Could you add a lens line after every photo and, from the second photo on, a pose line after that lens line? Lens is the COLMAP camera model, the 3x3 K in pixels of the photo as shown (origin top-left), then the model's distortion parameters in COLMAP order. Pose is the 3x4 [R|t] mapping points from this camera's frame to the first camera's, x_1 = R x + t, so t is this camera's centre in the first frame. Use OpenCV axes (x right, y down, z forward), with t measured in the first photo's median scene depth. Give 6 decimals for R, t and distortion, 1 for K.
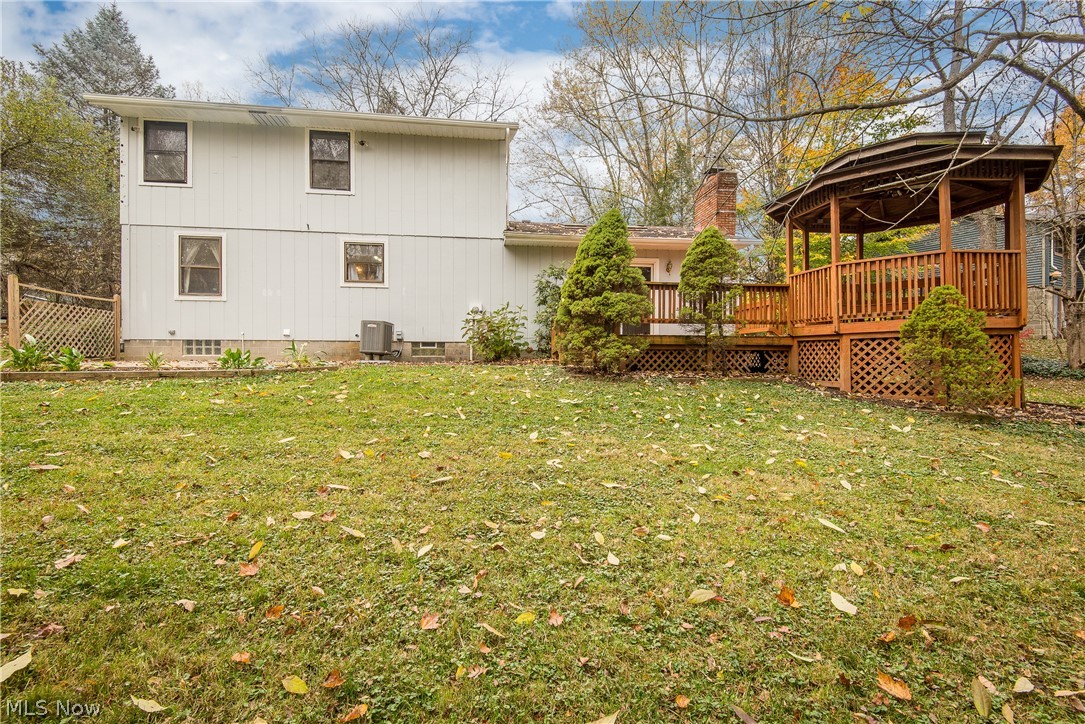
lens RADIAL K [[495.1, 0, 536.7], [0, 495.1, 355.9], [0, 0, 1]] dist [0.023479, -0.002063]
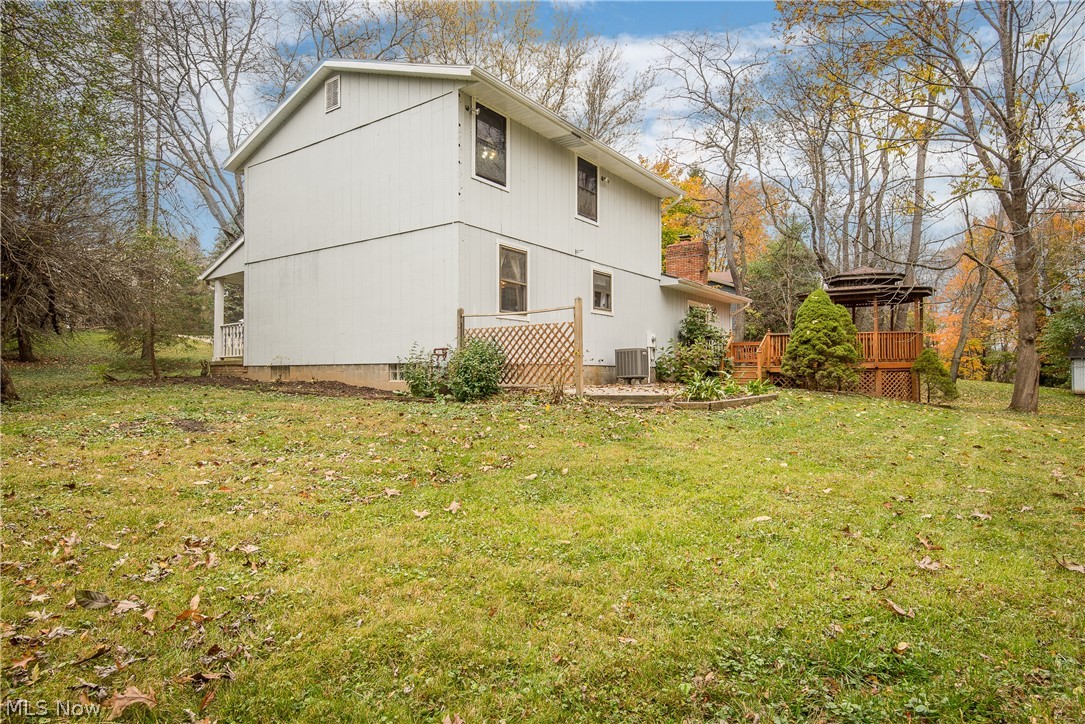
lens RADIAL K [[616.8, 0, 535.4], [0, 616.8, 365.9], [0, 0, 1]] dist [0.045779, 0.000366]
pose [[0.674272, 0.005419, 0.738463, -1.440872], [-0.002025, 0.999983, -0.005489, -0.024332], [-0.738480, 0.002205, 0.674271, 0.230202]]
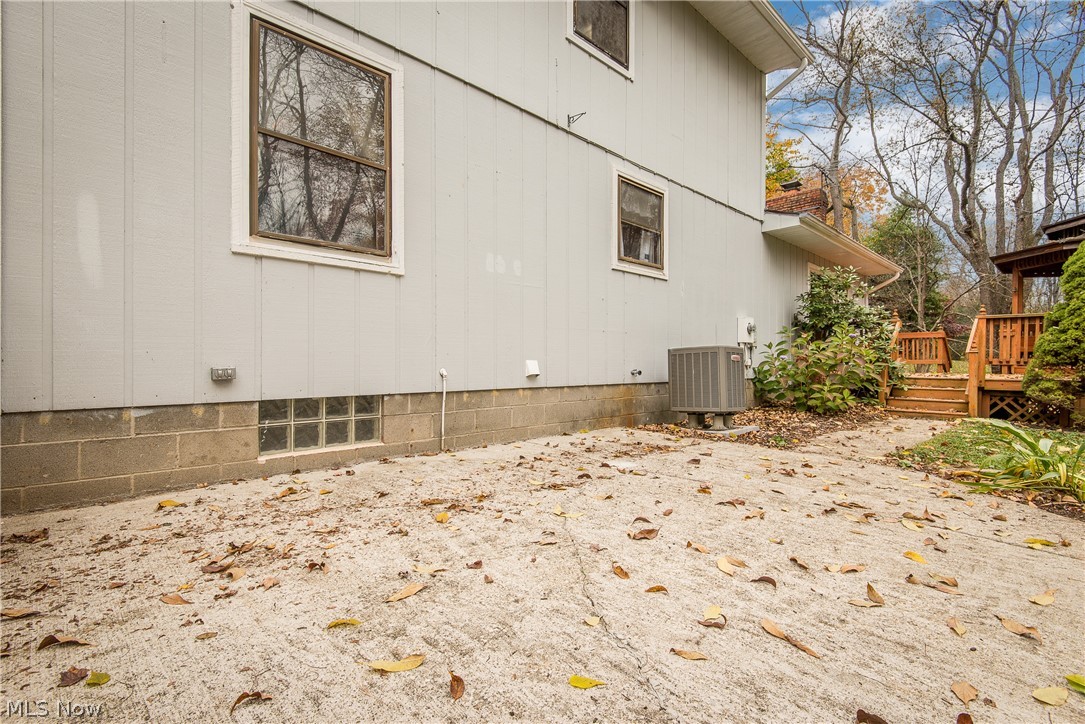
lens RADIAL K [[495.1, 0, 553.1], [0, 495.1, 356.1], [0, 0, 1]] dist [0.023479, -0.002063]
pose [[0.785085, 0.008901, 0.619324, -0.741999], [-0.004029, 0.999949, -0.009264, -0.054306], [-0.619375, 0.004778, 0.785081, 0.681811]]
